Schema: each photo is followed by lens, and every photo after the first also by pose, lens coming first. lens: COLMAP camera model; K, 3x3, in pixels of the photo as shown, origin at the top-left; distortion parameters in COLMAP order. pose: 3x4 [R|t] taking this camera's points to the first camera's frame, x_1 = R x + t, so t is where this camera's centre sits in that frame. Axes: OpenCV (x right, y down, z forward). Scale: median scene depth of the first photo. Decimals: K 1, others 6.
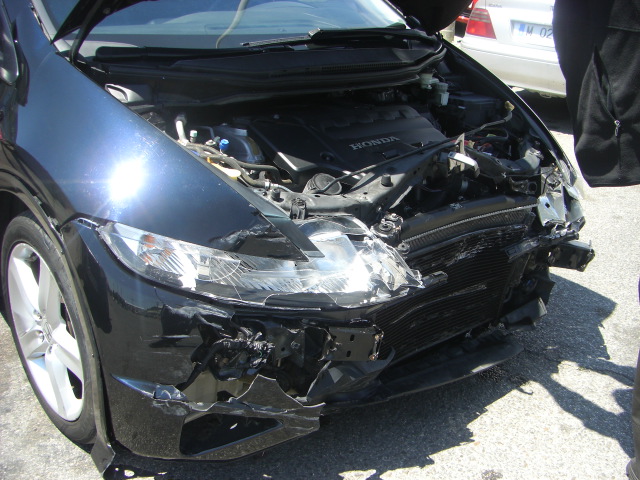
lens RADIAL K [[723.9, 0, 350.9], [0, 723.9, 264.6], [0, 0, 1]] dist [-0.201711, 0.167212]
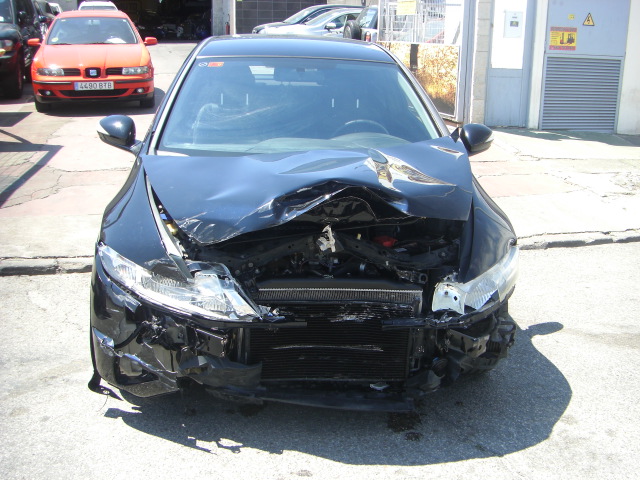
lens RADIAL K [[723.9, 0, 350.9], [0, 723.9, 264.6], [0, 0, 1]] dist [-0.201711, 0.167212]
pose [[0.810532, 0.124022, -0.572413, 1.032372], [-0.219399, 0.970455, -0.100404, 0.029838], [0.543049, 0.206967, 0.813795, -0.142305]]
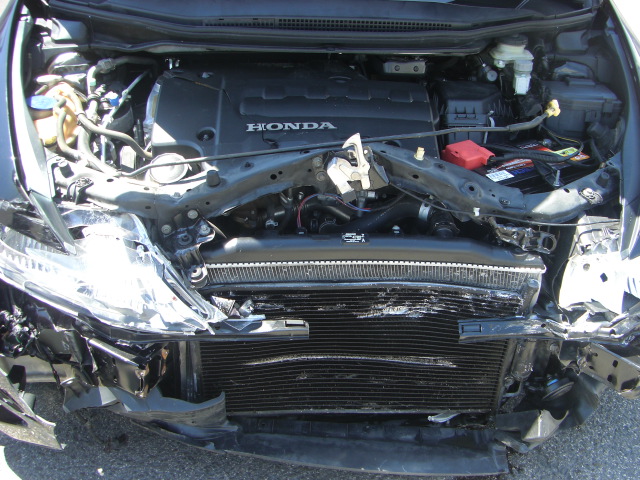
lens RADIAL K [[723.9, 0, 350.9], [0, 723.9, 264.6], [0, 0, 1]] dist [-0.201711, 0.167212]
pose [[0.775059, 0.281668, -0.565639, 0.560217], [-0.240249, 0.959286, 0.148492, -0.164578], [0.584435, 0.020804, 0.811174, 0.460883]]
